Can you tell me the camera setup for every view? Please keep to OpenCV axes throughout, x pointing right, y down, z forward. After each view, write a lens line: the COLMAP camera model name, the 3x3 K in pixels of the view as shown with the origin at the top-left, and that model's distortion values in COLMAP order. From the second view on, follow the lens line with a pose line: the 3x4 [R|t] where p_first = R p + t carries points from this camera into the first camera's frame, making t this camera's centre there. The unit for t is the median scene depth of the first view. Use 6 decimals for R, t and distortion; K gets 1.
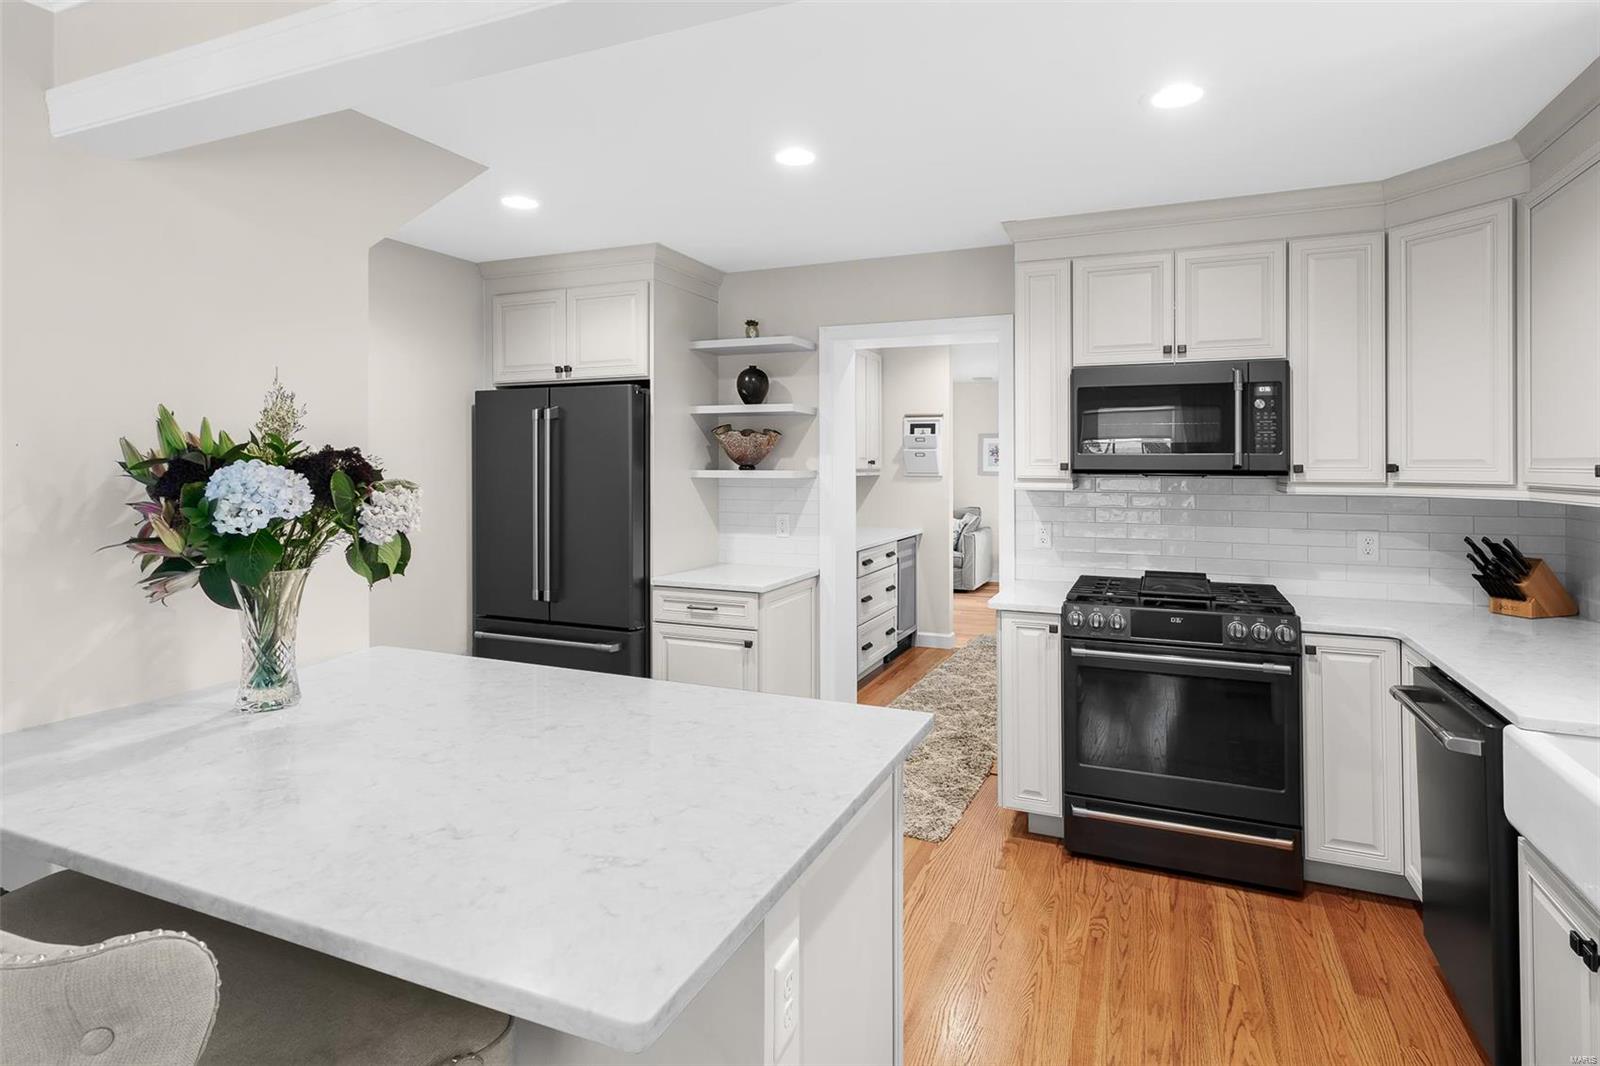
lens RADIAL K [[831.9, 0, 806.5], [0, 831.9, 457.6], [0, 0, 1]] dist [0.003719, 0.001030]
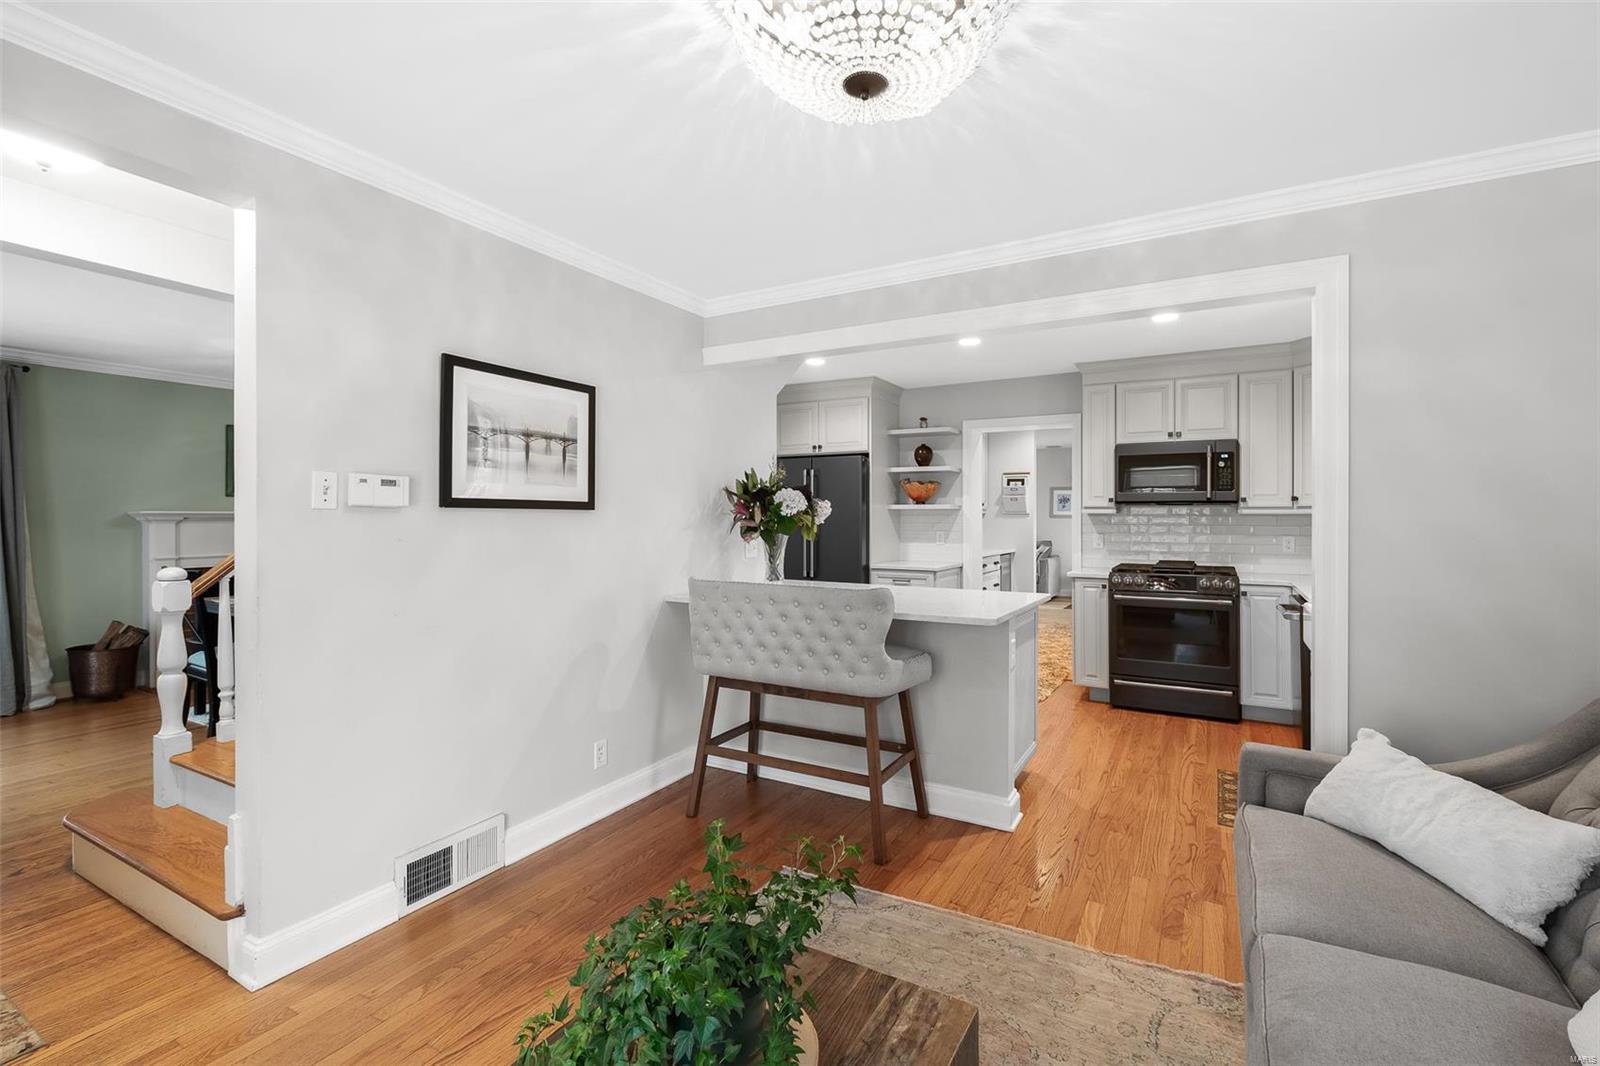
lens RADIAL K [[703.8, 0, 814.5], [0, 703.8, 518.6], [0, 0, 1]] dist [-0.001100, -0.000322]
pose [[0.994241, 0.000749, -0.107162, -0.161556], [0.000185, 0.999962, 0.008702, 0.037494], [0.107165, -0.008672, 0.994203, -0.571539]]
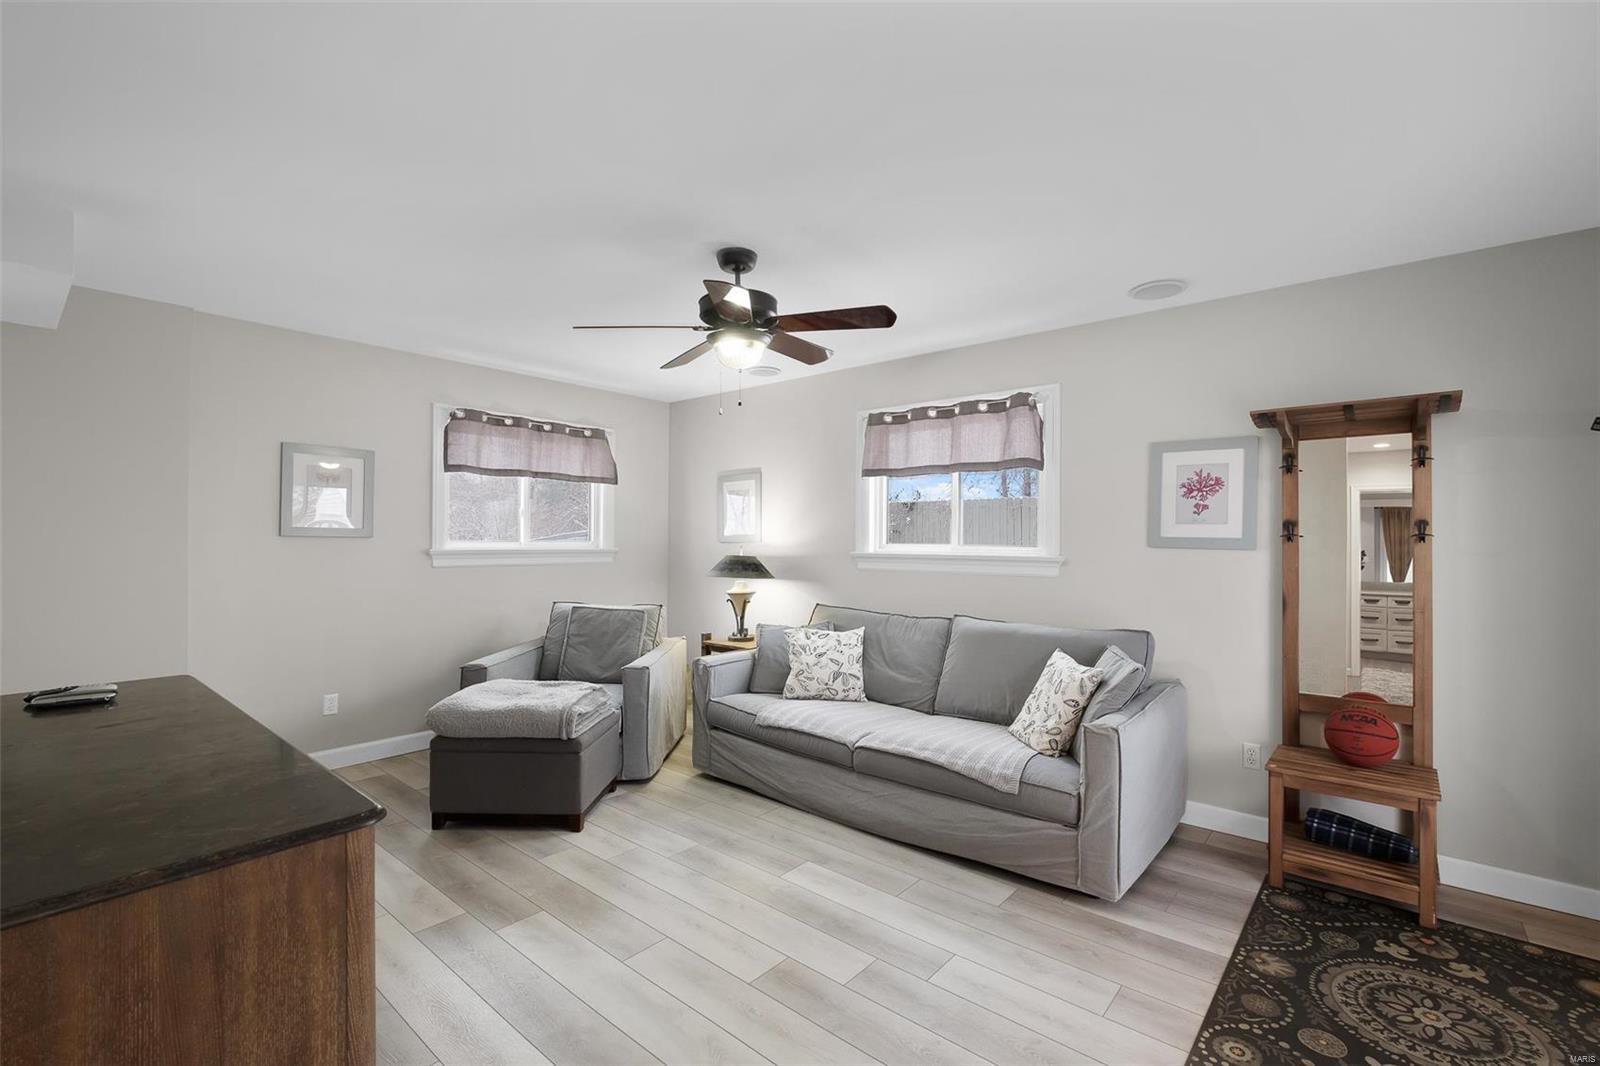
lens RADIAL K [[701.5, 0, 813.1], [0, 701.5, 533.2], [0, 0, 1]] dist [-0.002423, -0.001198]
pose [[0.957883, 0.002560, -0.287146, 0.447780], [-0.002352, 0.999997, 0.001067, 0.043710], [0.287148, -0.000347, 0.957886, 1.898916]]
